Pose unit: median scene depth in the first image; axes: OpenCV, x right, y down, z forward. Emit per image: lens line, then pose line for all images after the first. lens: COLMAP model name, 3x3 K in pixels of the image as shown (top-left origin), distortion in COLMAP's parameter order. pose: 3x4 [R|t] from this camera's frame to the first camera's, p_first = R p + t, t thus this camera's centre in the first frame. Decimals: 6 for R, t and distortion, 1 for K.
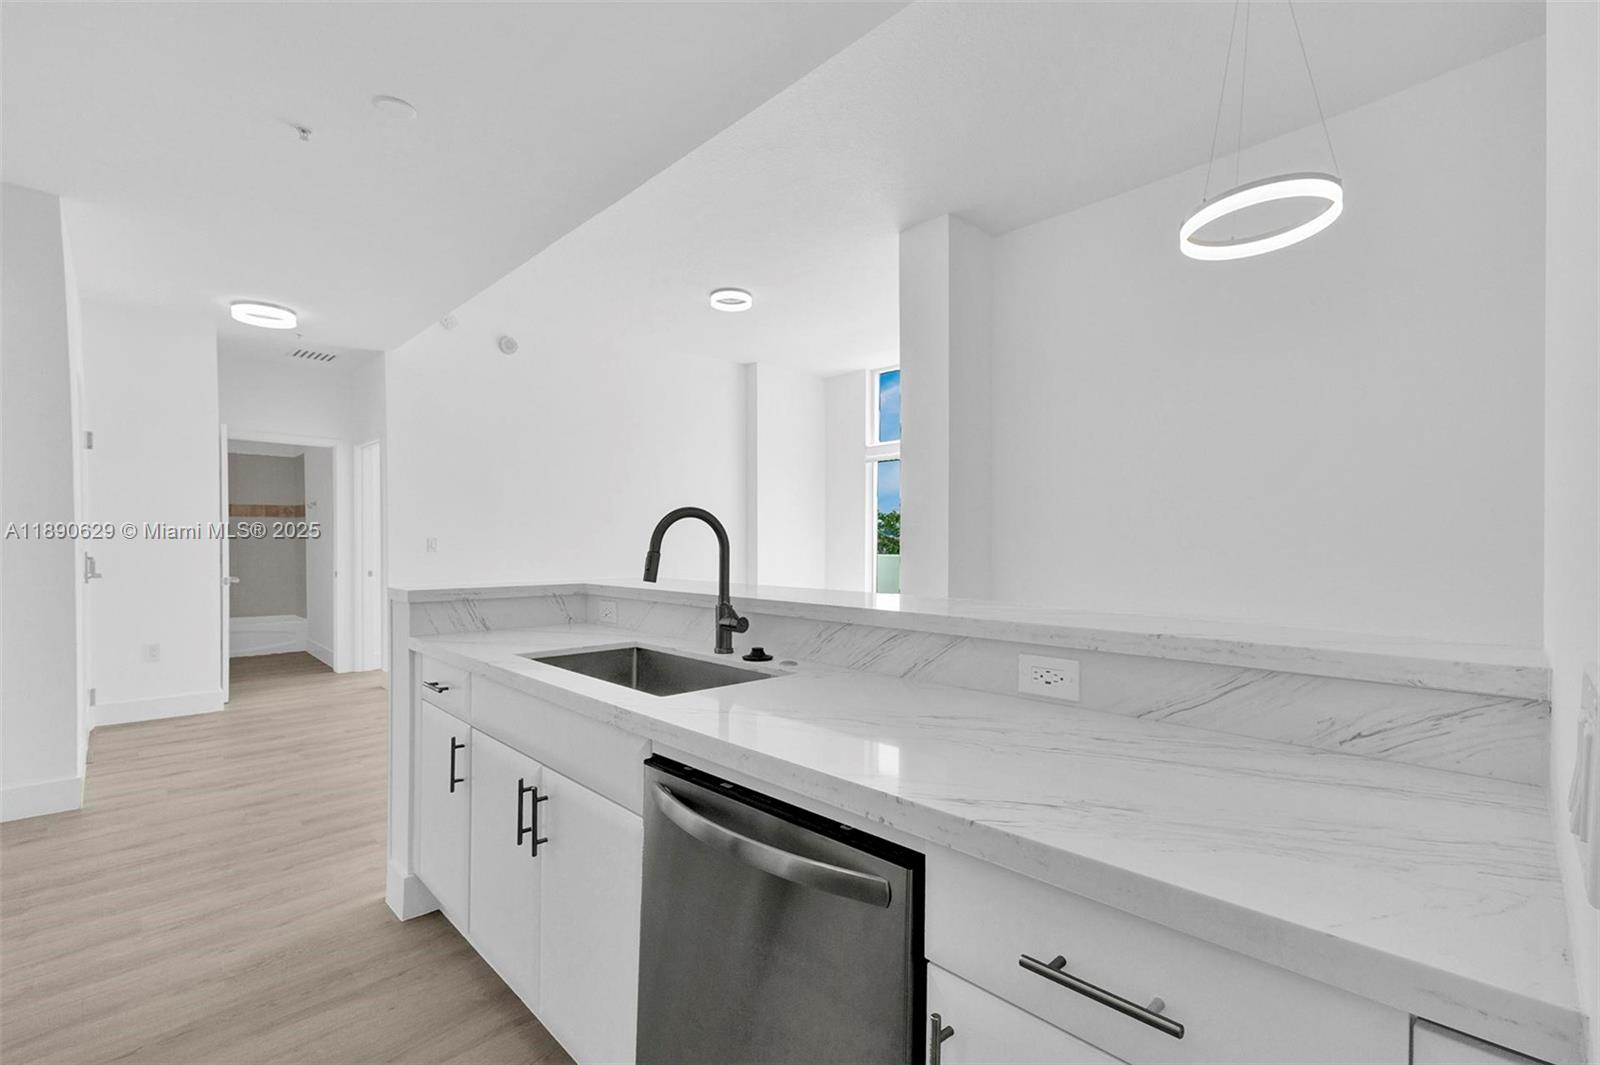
lens RADIAL K [[703.1, 0, 800.3], [0, 703.1, 535.7], [0, 0, 1]] dist [-0.011714, -0.000613]
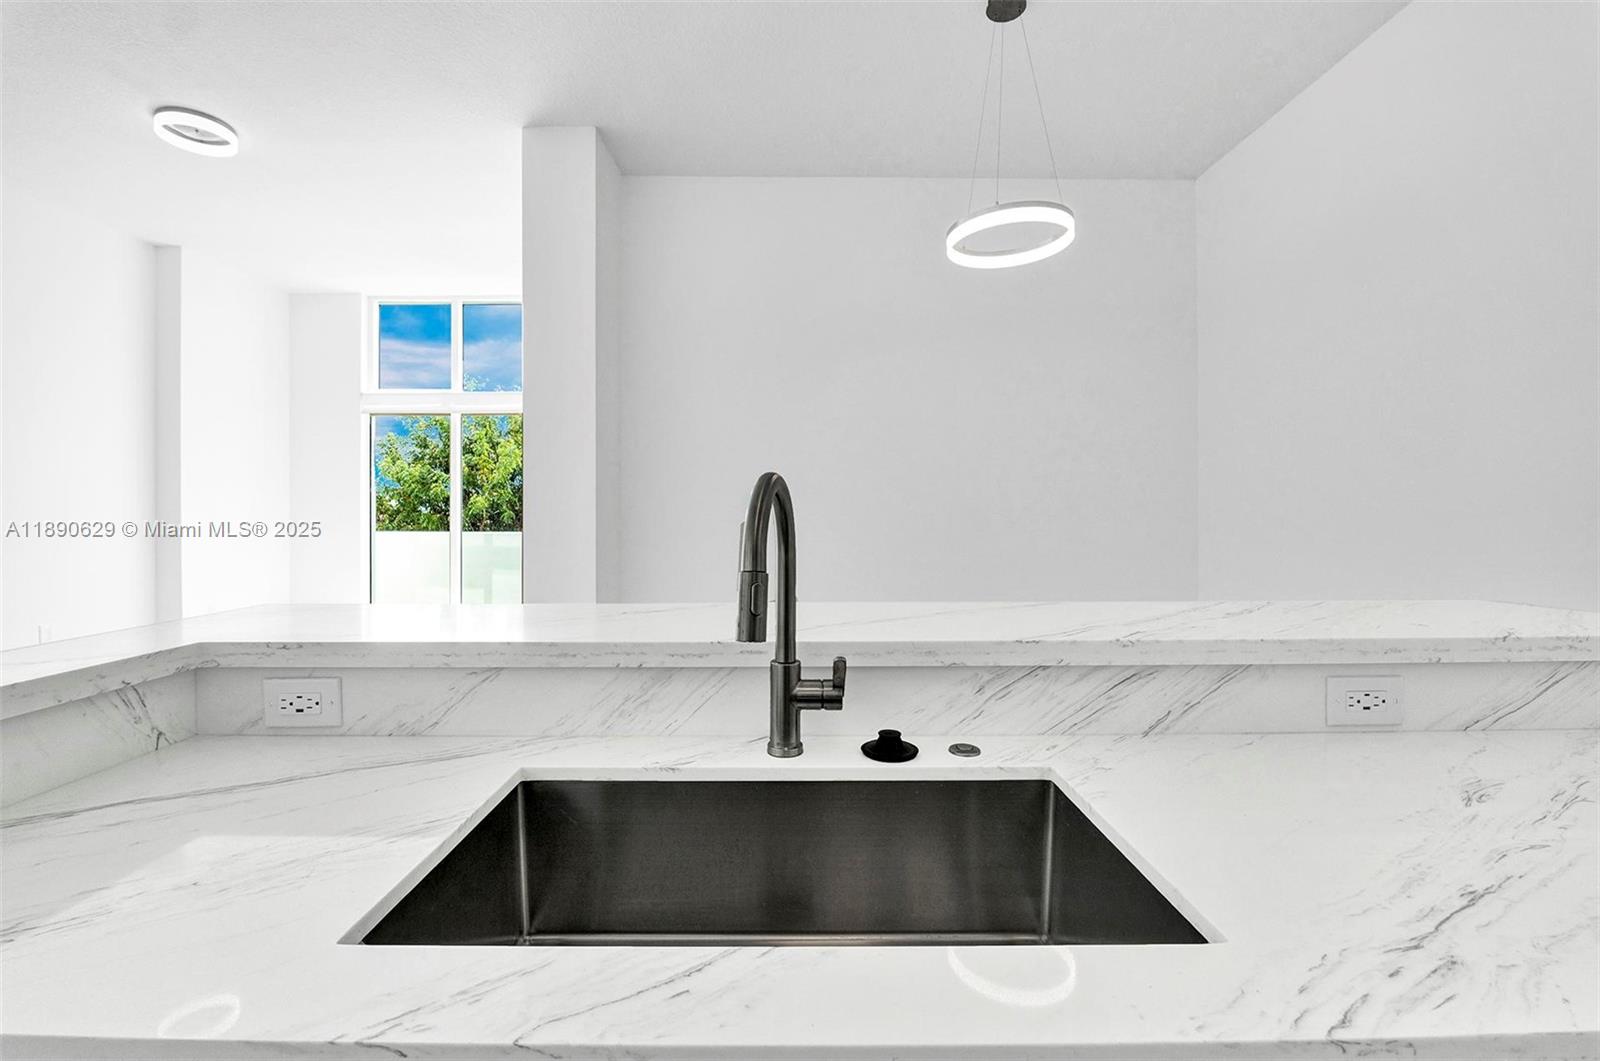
lens RADIAL K [[720.8, 0, 546.4], [0, 720.8, 499.2], [0, 0, 1]] dist [-0.004800, -0.001749]
pose [[0.703361, 0.022875, 0.710464, -0.671756], [0.000335, 0.999471, -0.032512, -0.008165], [-0.710832, 0.023106, 0.702982, 0.778949]]
